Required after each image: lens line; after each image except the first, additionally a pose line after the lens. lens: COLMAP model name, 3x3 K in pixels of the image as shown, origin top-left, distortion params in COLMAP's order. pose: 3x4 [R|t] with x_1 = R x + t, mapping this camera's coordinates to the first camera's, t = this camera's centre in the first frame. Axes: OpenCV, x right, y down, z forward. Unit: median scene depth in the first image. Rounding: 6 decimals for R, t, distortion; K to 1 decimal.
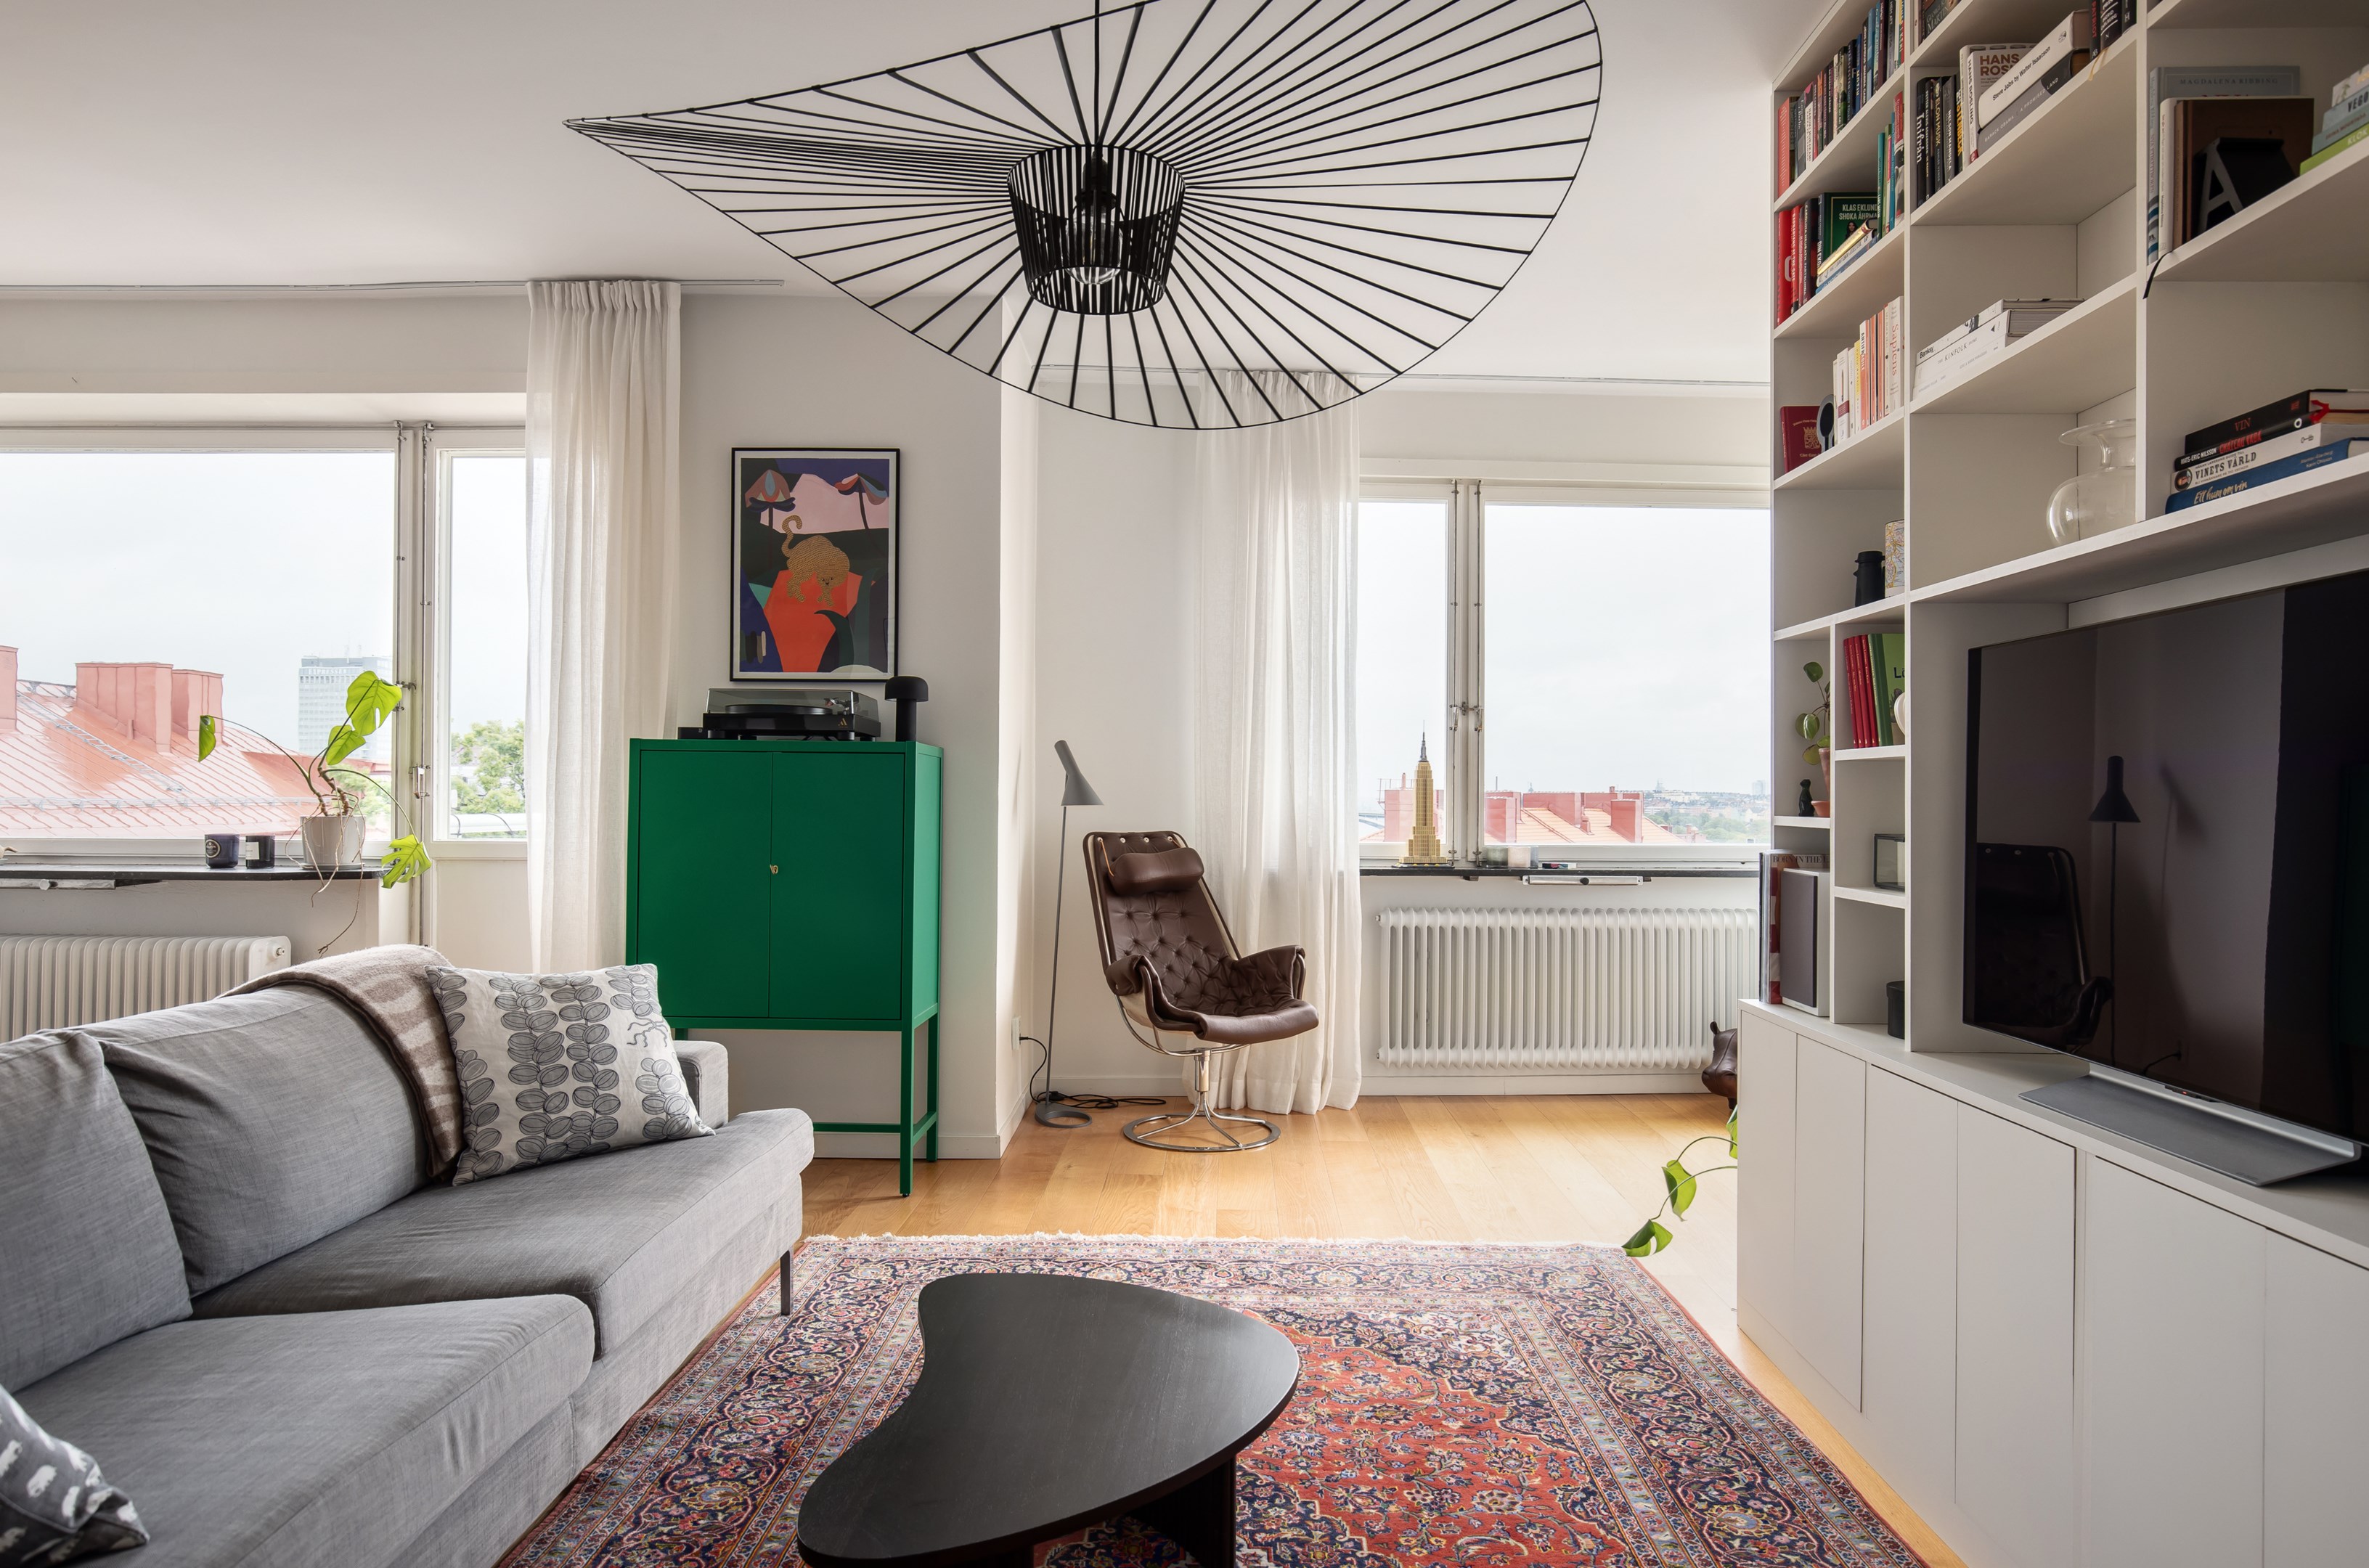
lens RADIAL K [[1411.7, 0, 1191.6], [0, 1411.7, 792.9], [0, 0, 1]] dist [-0.006387, 0.001509]
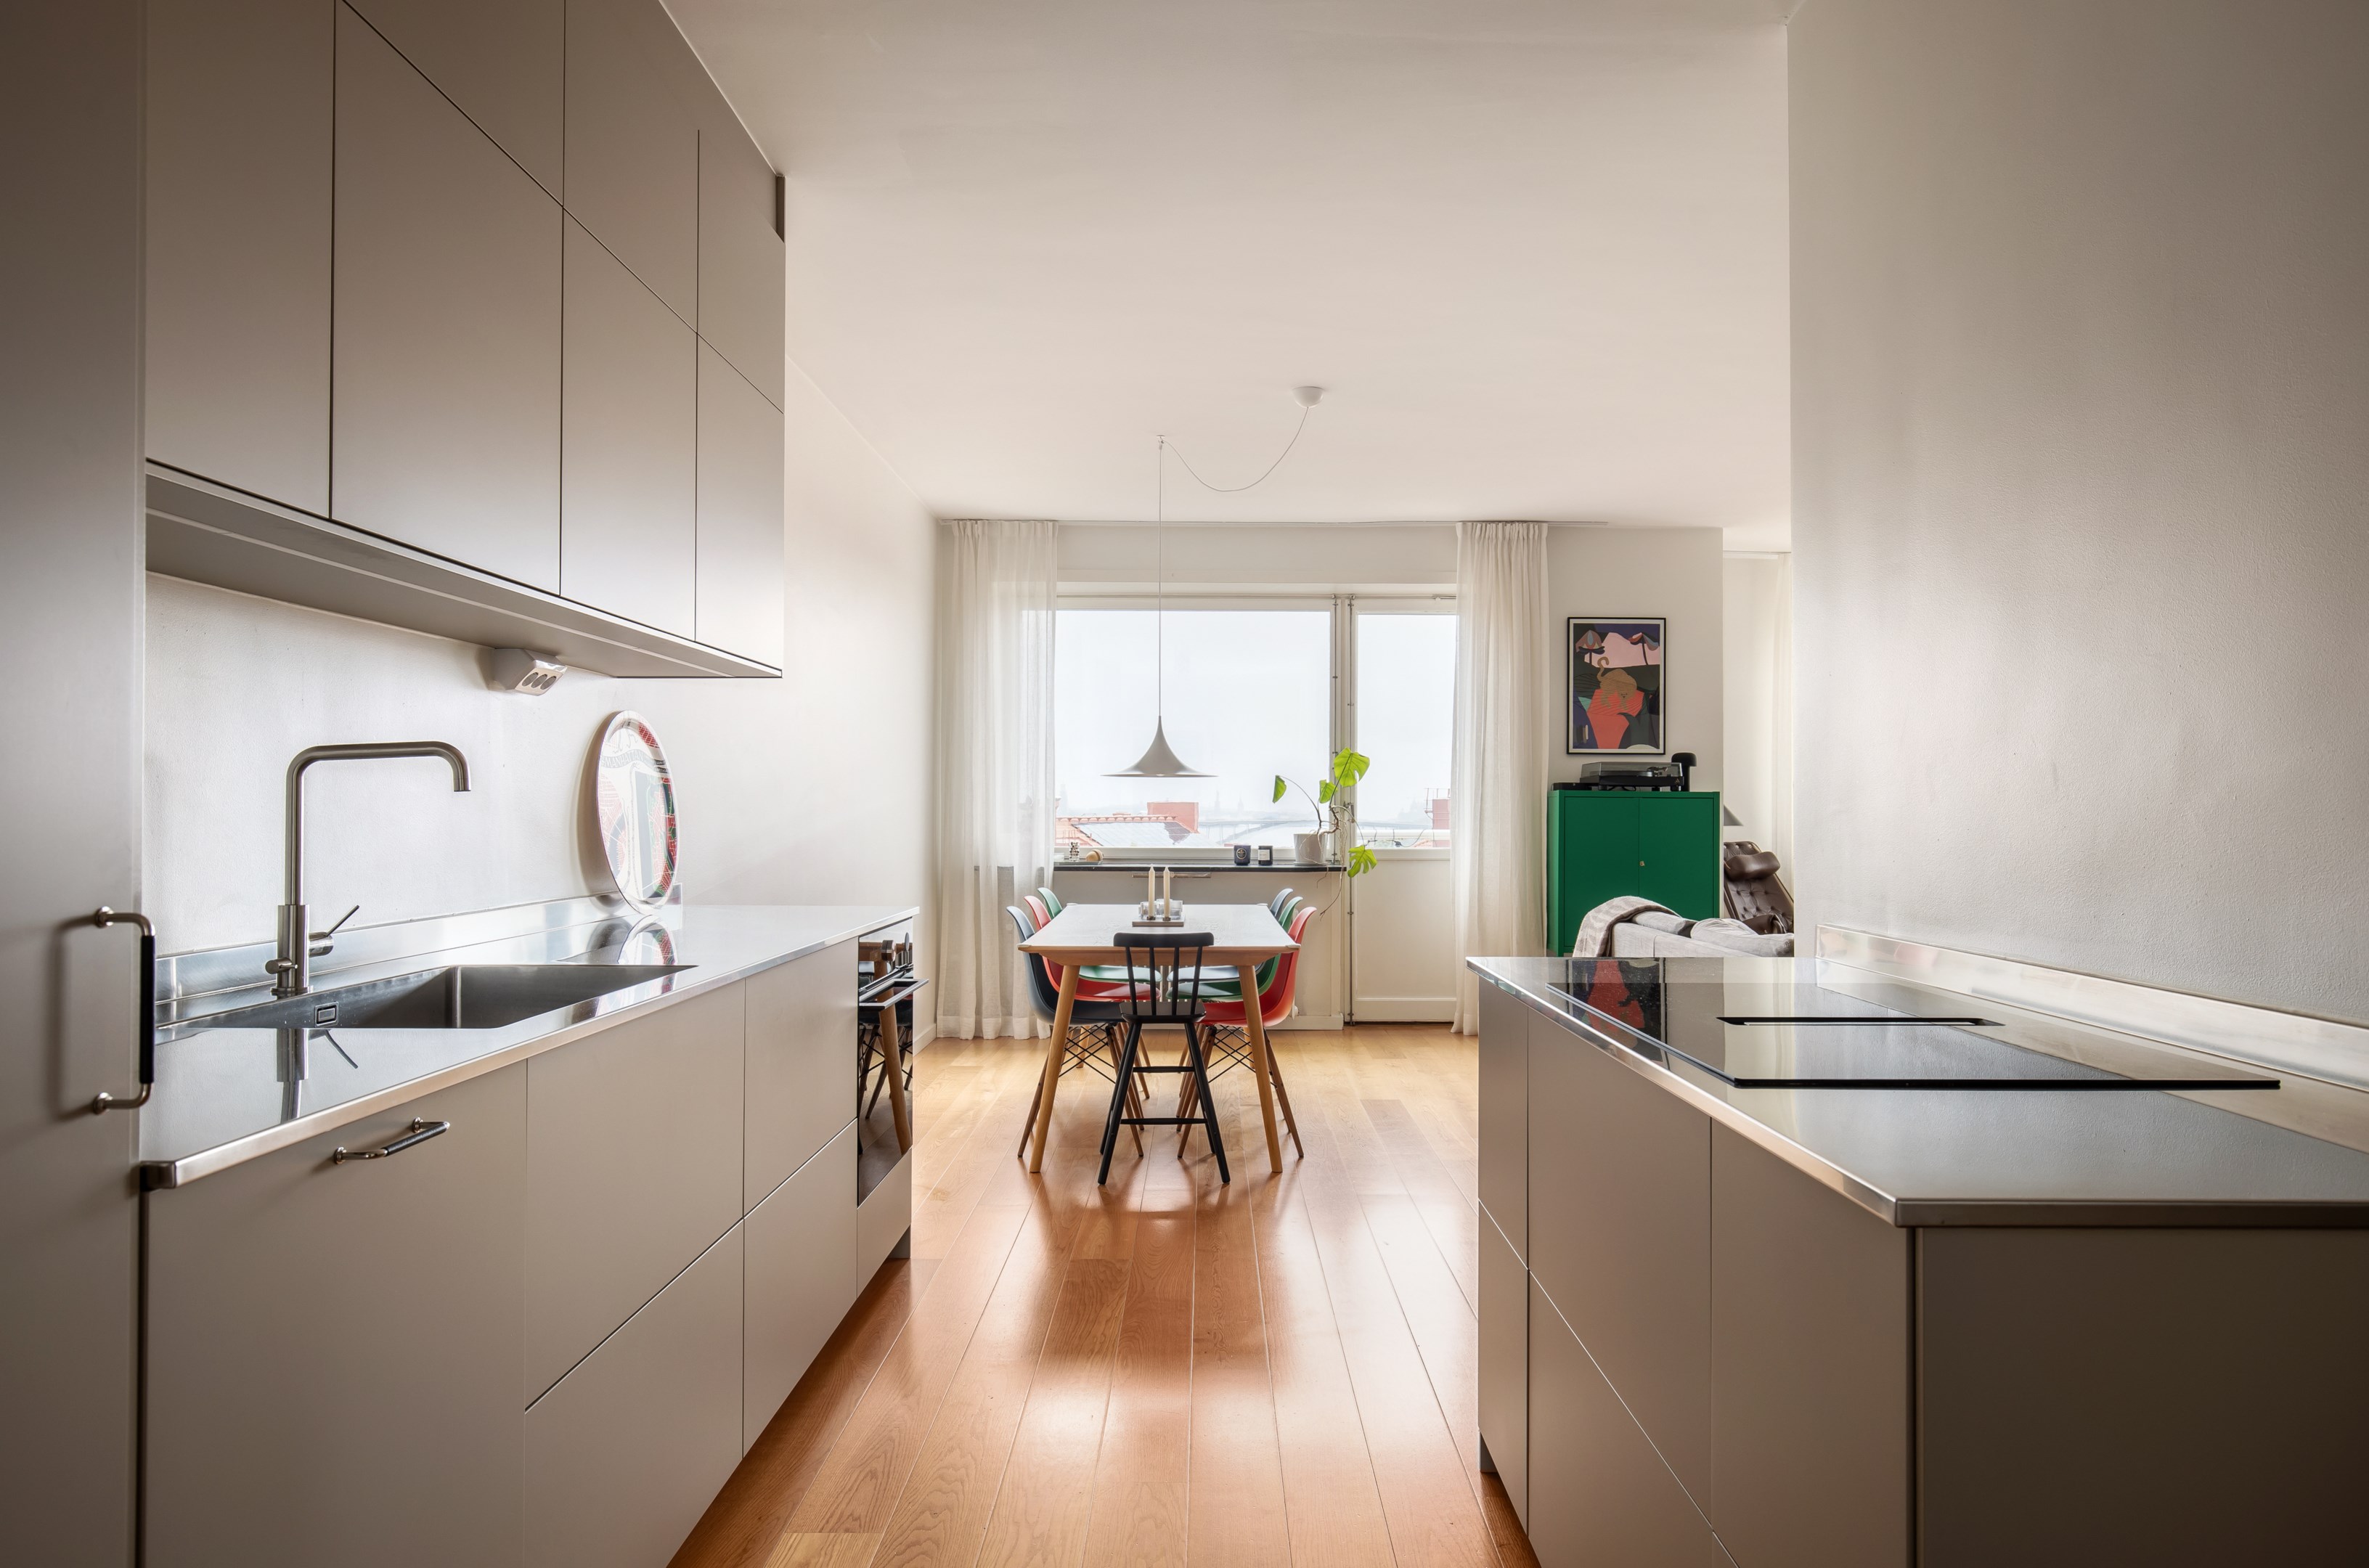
lens RADIAL K [[1487.6, 0, 1197.9], [0, 1487.6, 789.0], [0, 0, 1]] dist [0.000466, -0.000096]
pose [[0.999673, -0.001806, 0.025505, -0.816387], [0.001998, 0.999970, -0.007479, -0.024617], [-0.025491, 0.007527, 0.999647, -0.780231]]
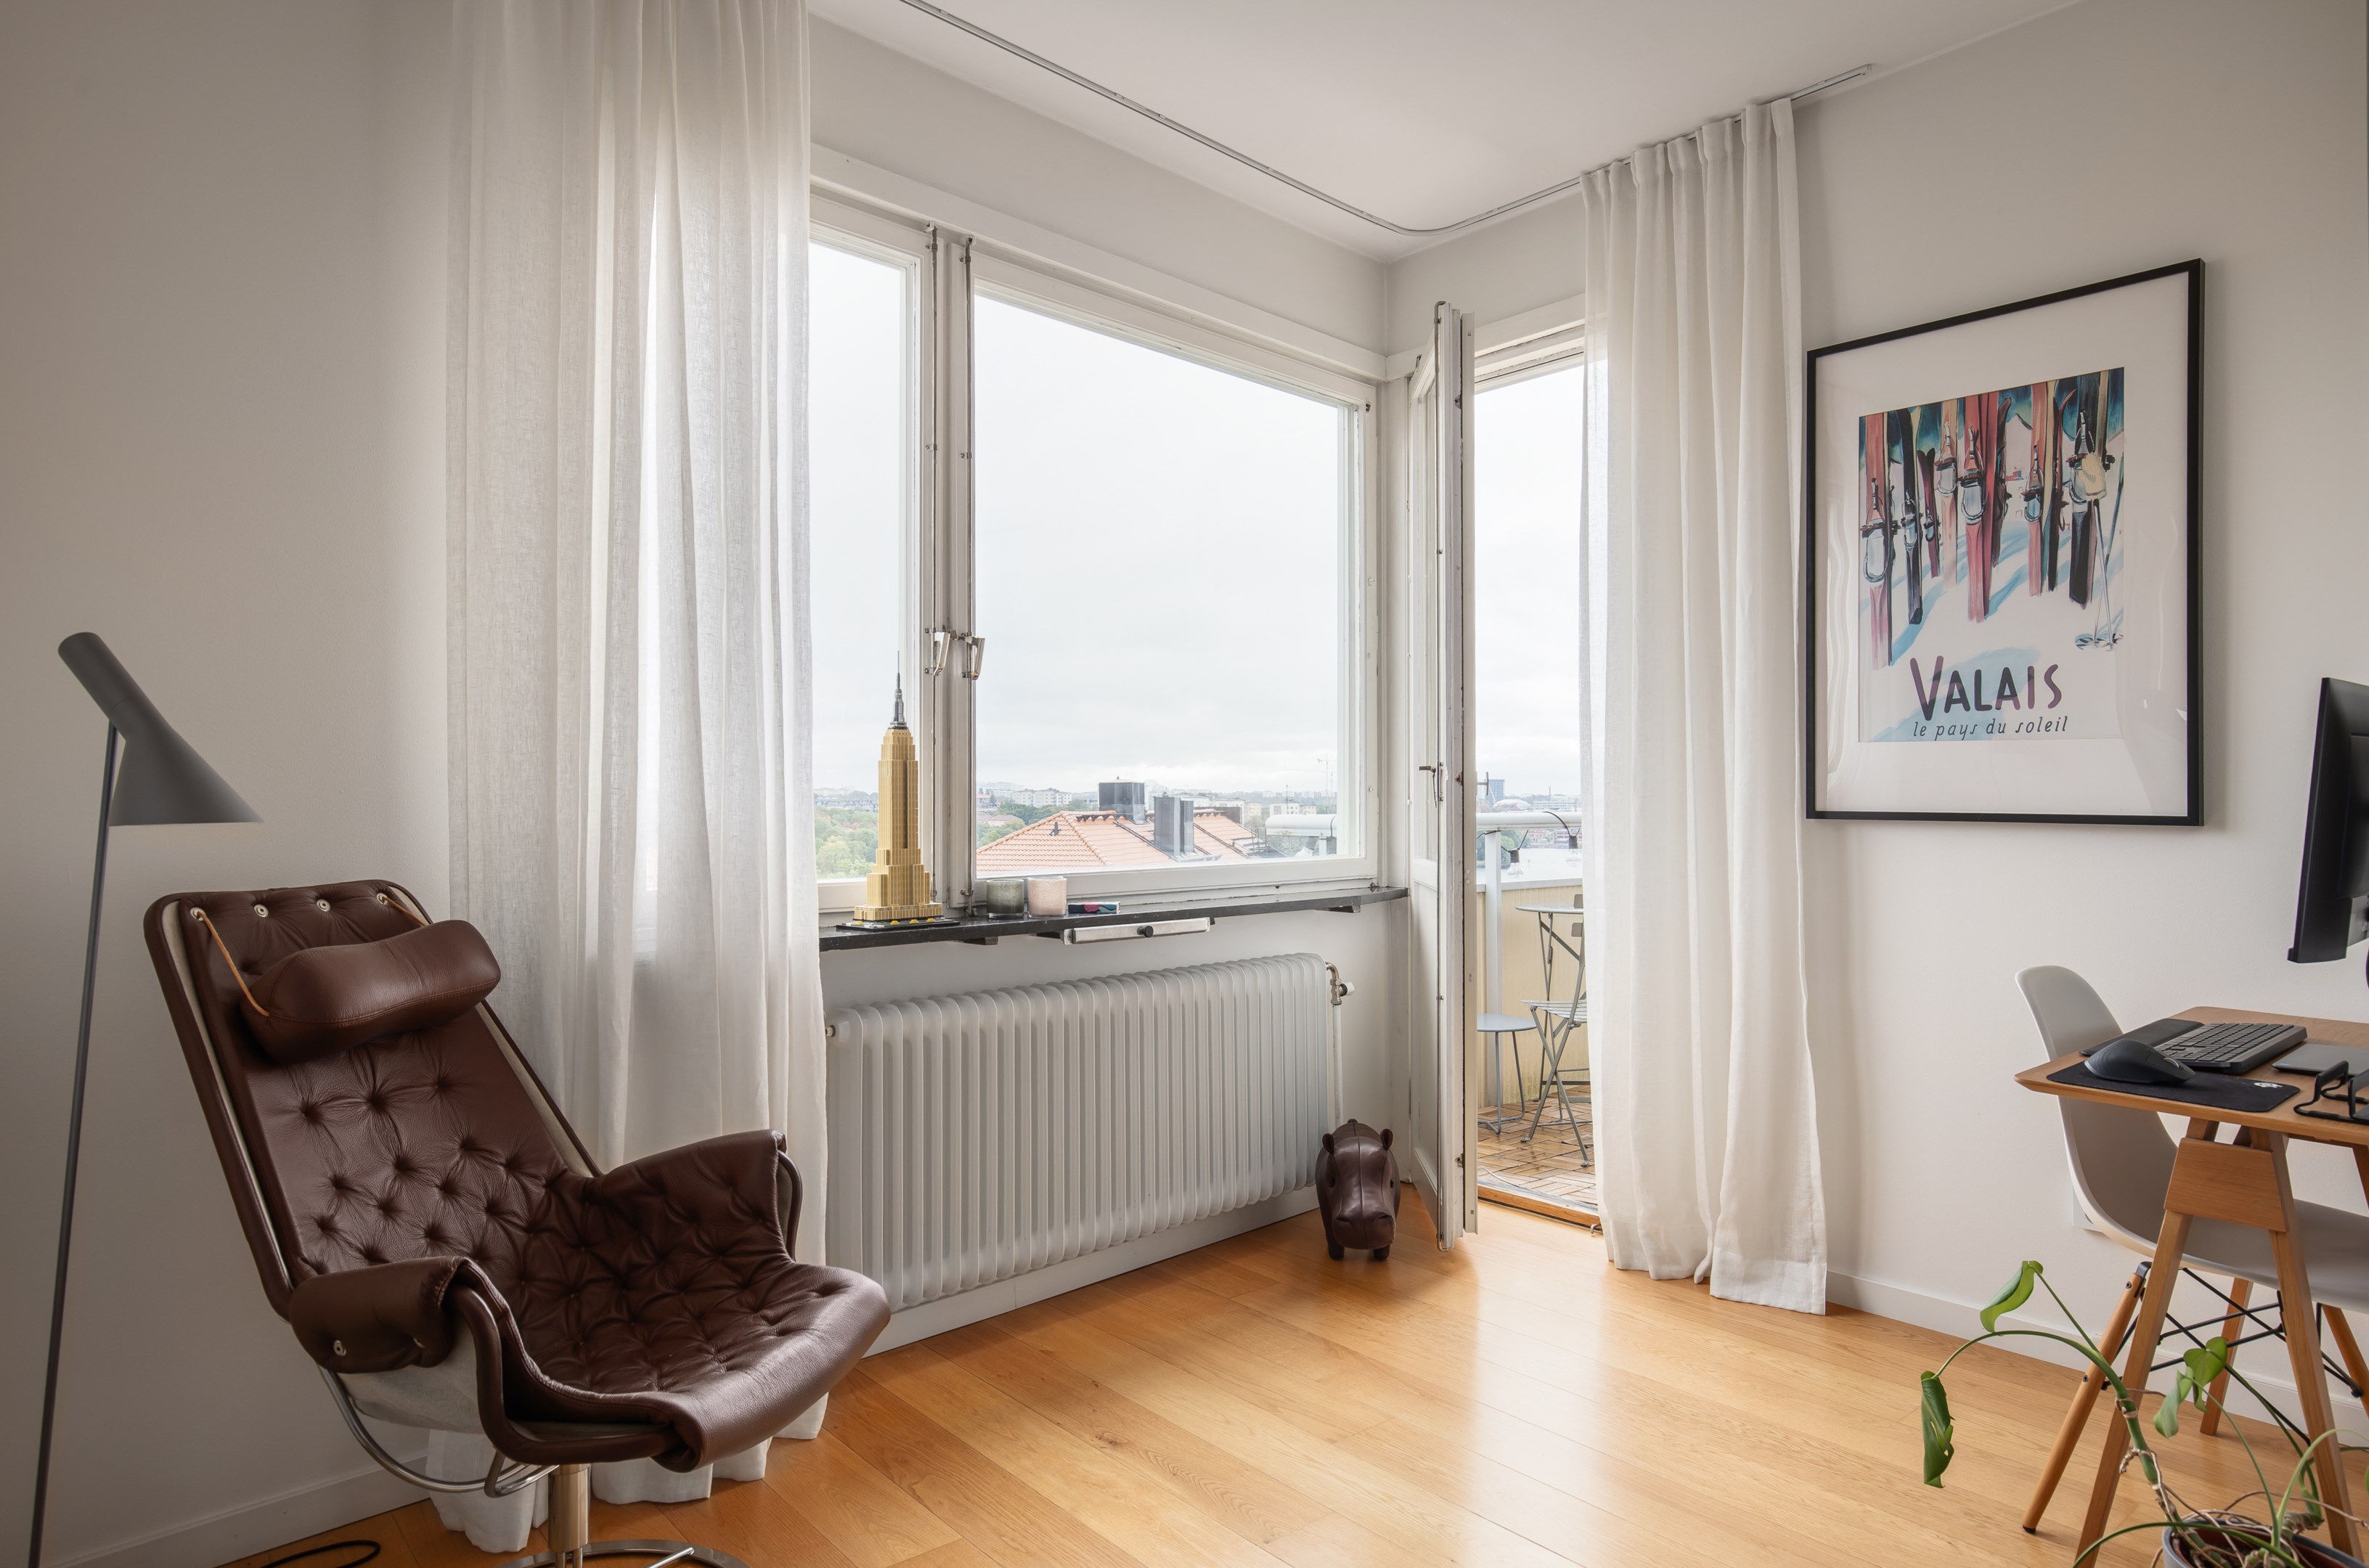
lens RADIAL K [[1402.6, 0, 1188.9], [0, 1402.6, 790.0], [0, 0, 1]] dist [-0.008319, -0.001647]
pose [[0.745199, -0.001810, 0.666840, -0.131901], [0.002190, 0.999998, 0.000267, 0.001528], [-0.666838, 0.001262, 0.745201, 0.639391]]
